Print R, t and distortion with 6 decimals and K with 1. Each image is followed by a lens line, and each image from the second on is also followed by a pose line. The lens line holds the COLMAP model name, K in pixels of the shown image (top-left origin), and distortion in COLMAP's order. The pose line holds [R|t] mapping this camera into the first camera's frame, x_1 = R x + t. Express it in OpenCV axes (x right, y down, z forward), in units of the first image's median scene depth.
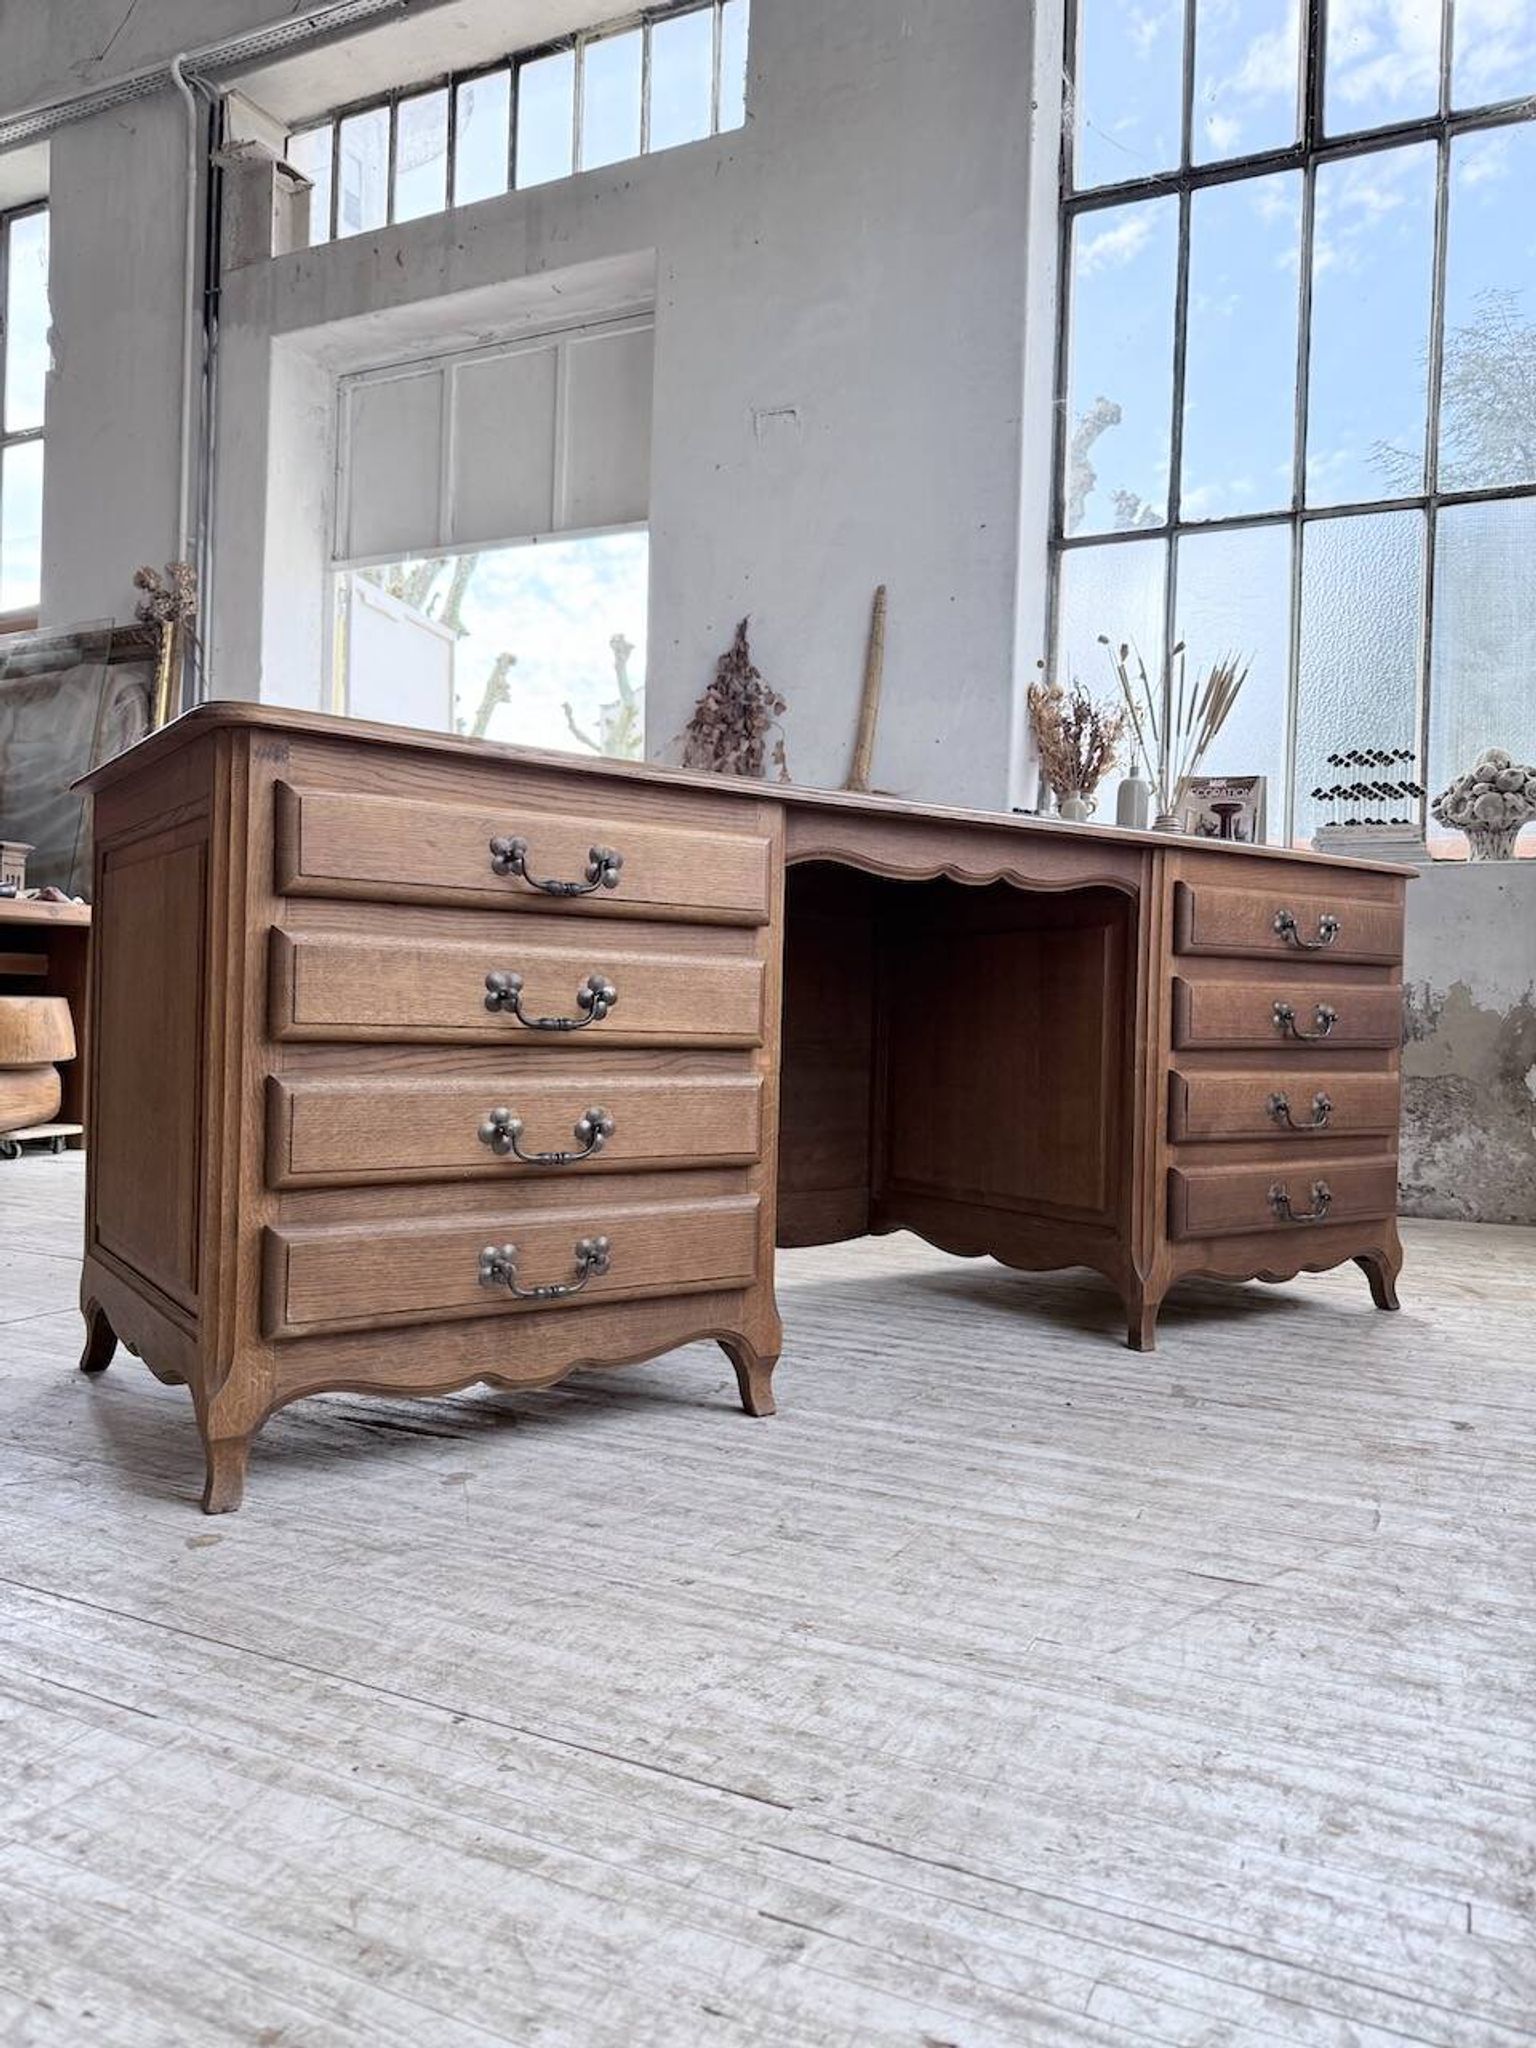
lens RADIAL K [[1461.8, 0, 771.6], [0, 1461.8, 1017.4], [0, 0, 1]] dist [0.012517, -0.024116]
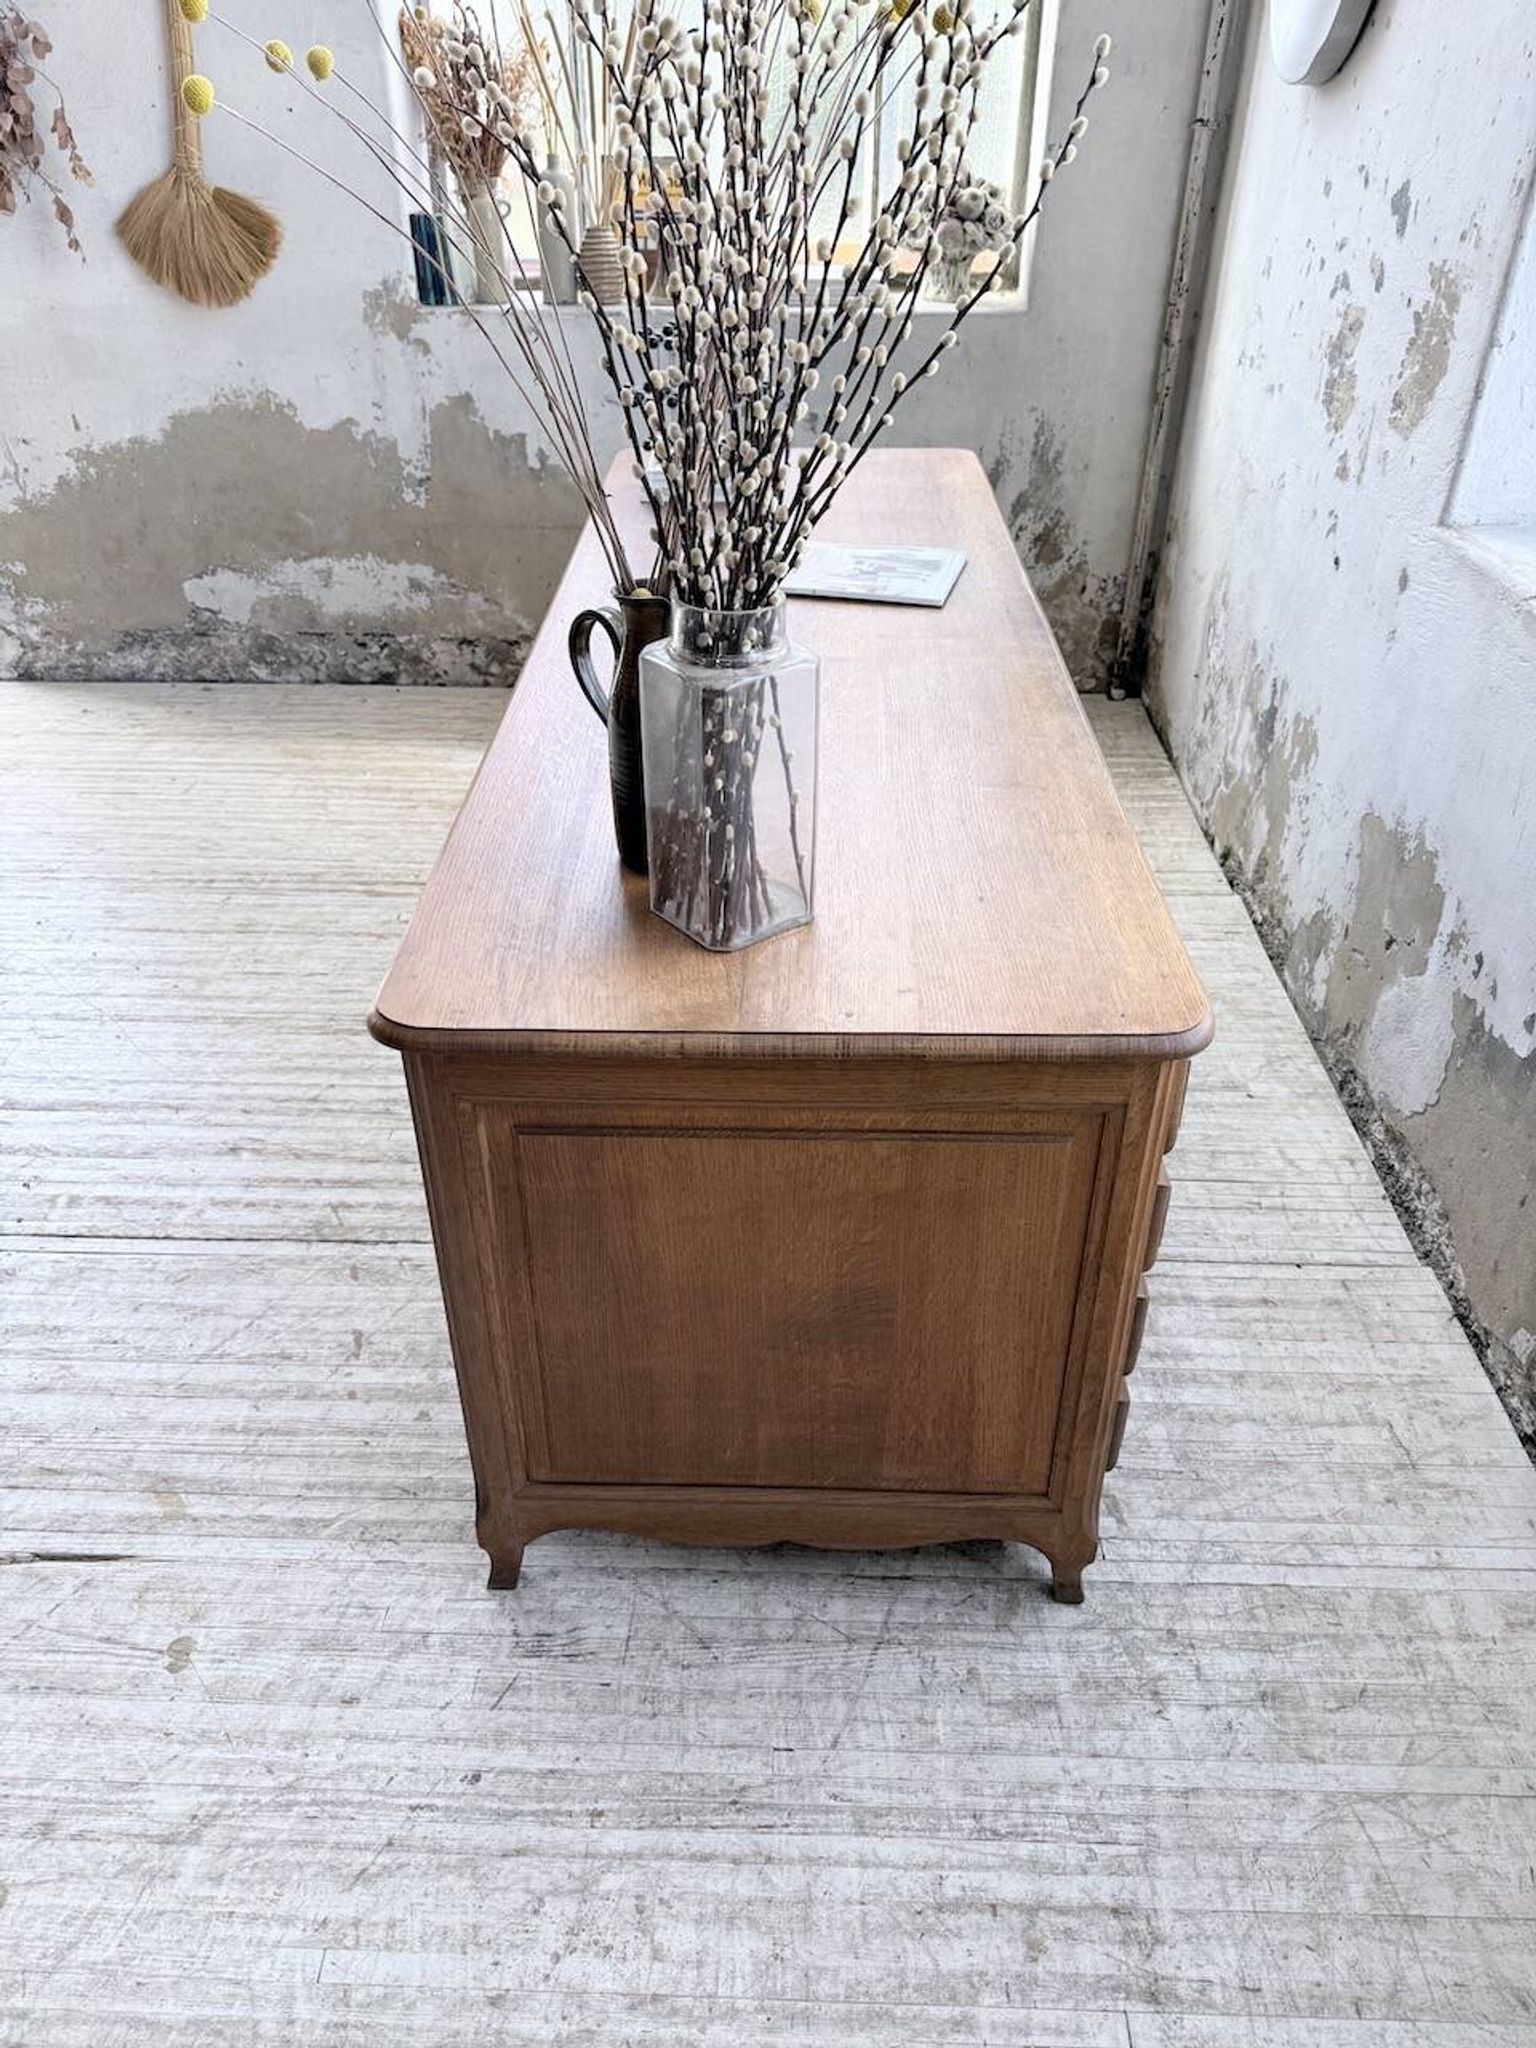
lens RADIAL K [[1461.8, 0, 758.4], [0, 1461.8, 1031.0], [0, 0, 1]] dist [0.012517, -0.024116]
pose [[0.914327, -0.248205, 0.320000, -0.061313], [0.025106, 0.823391, 0.566919, -0.596793], [-0.404197, -0.510316, 0.759080, 0.267633]]
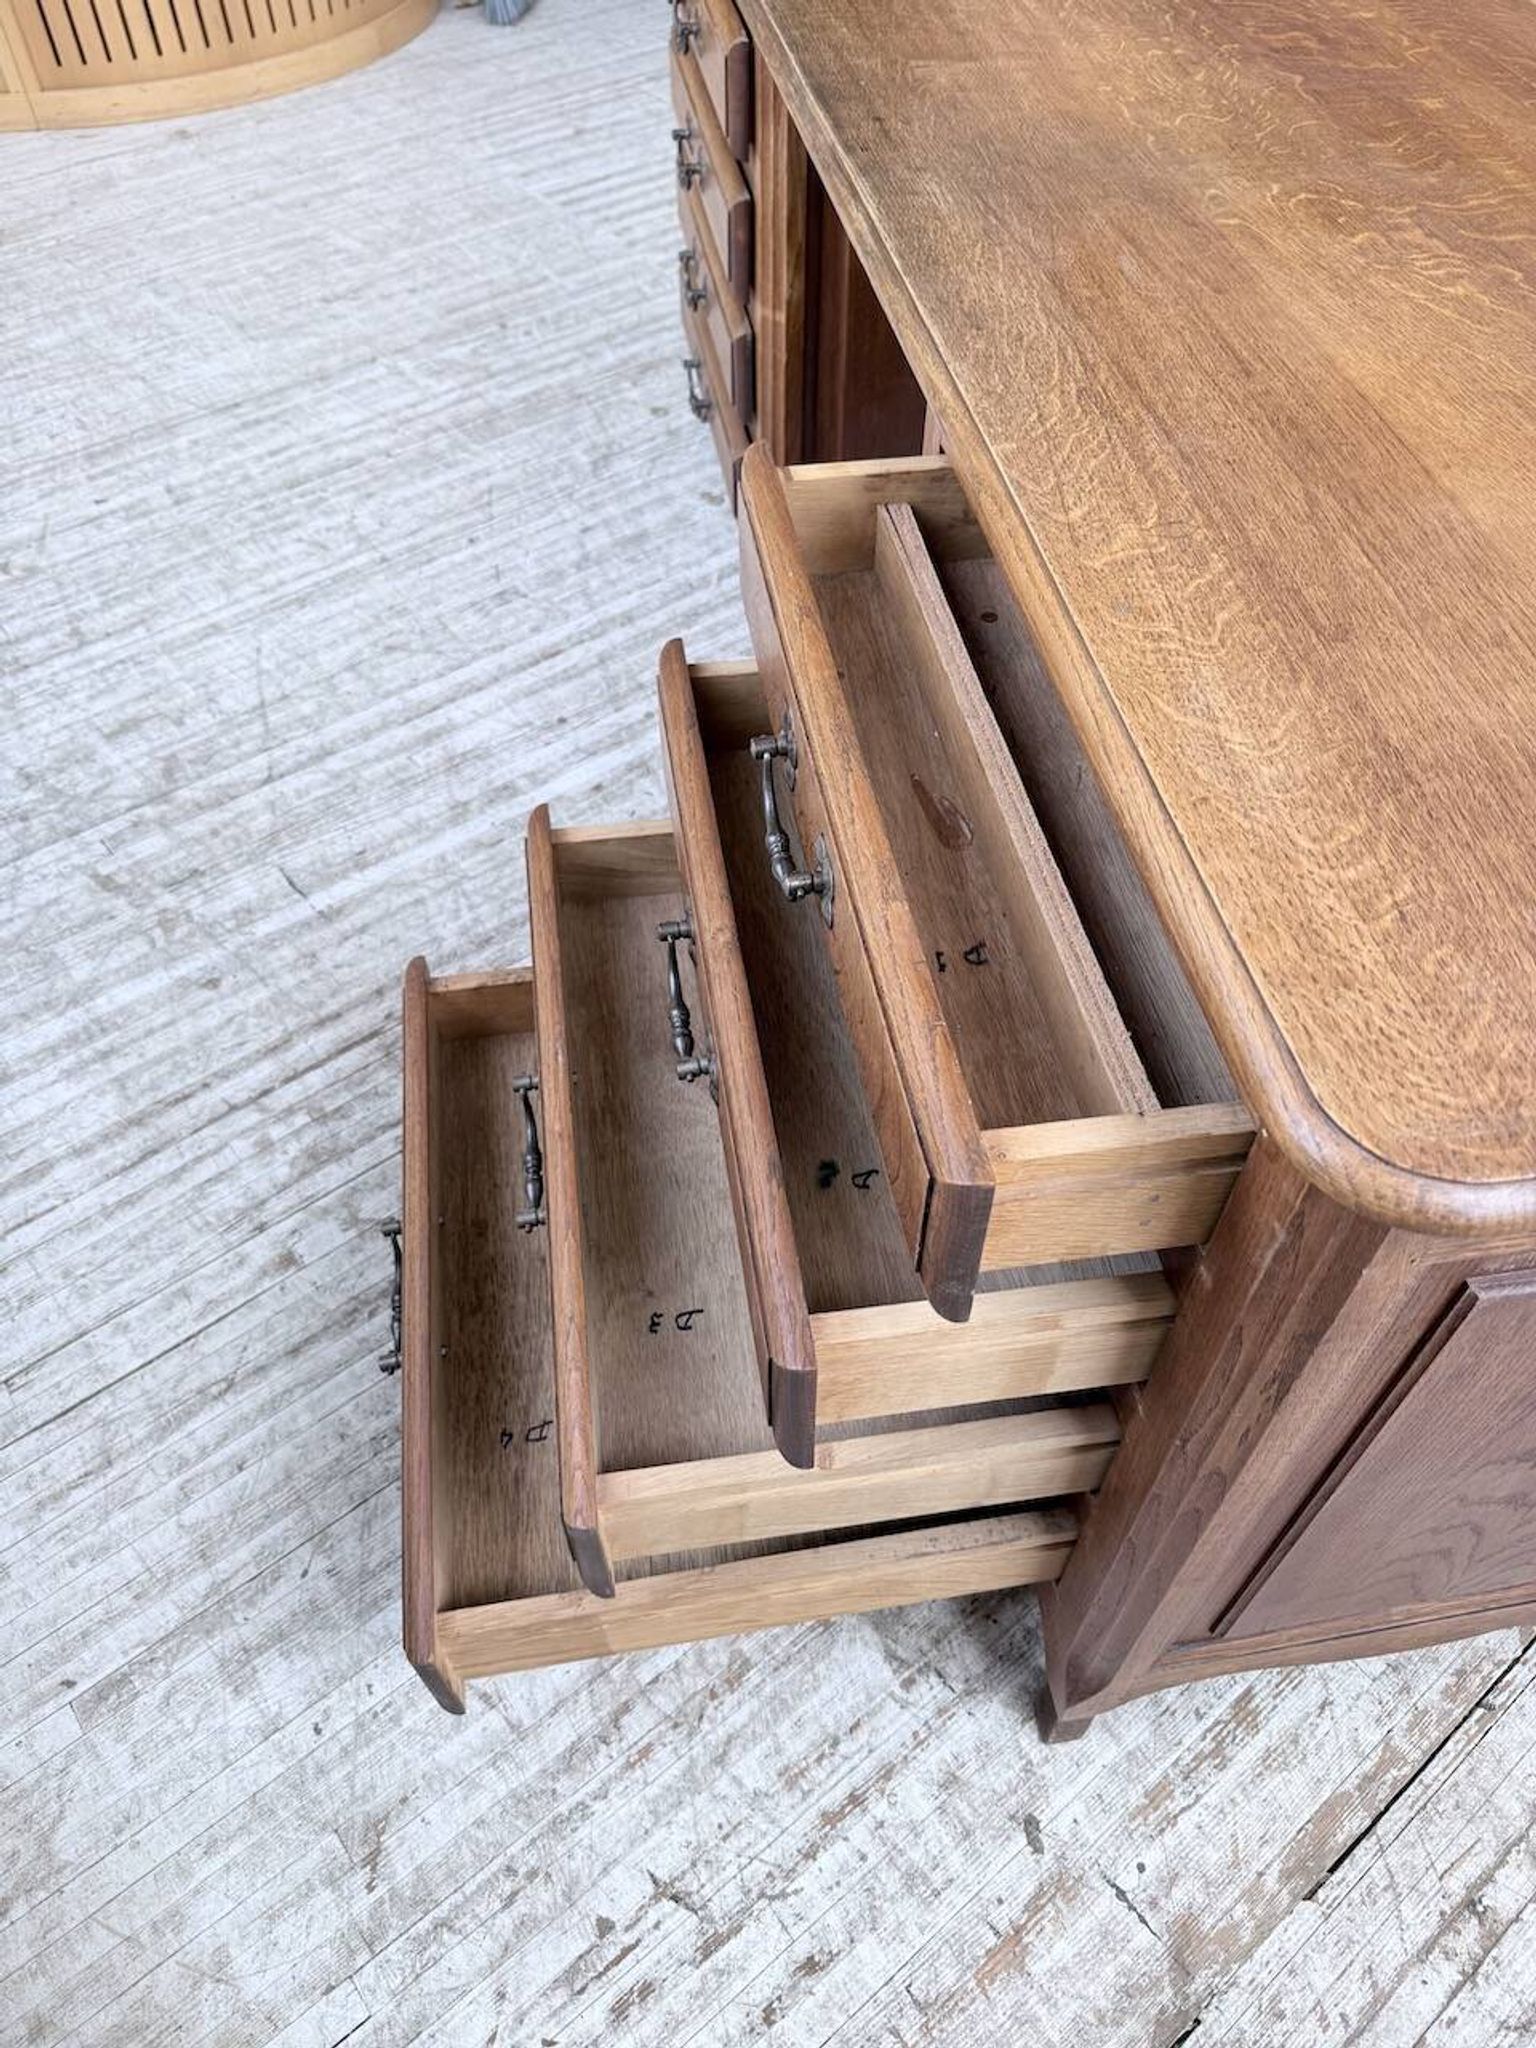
lens RADIAL K [[1461.8, 0, 761.1], [0, 1461.8, 996.7], [0, 0, 1]] dist [0.012517, -0.024116]
pose [[-0.438614, 0.666715, -0.602586, 0.925615], [-0.014501, 0.665188, 0.746535, -0.419241], [0.898559, 0.336179, -0.282092, 1.557318]]
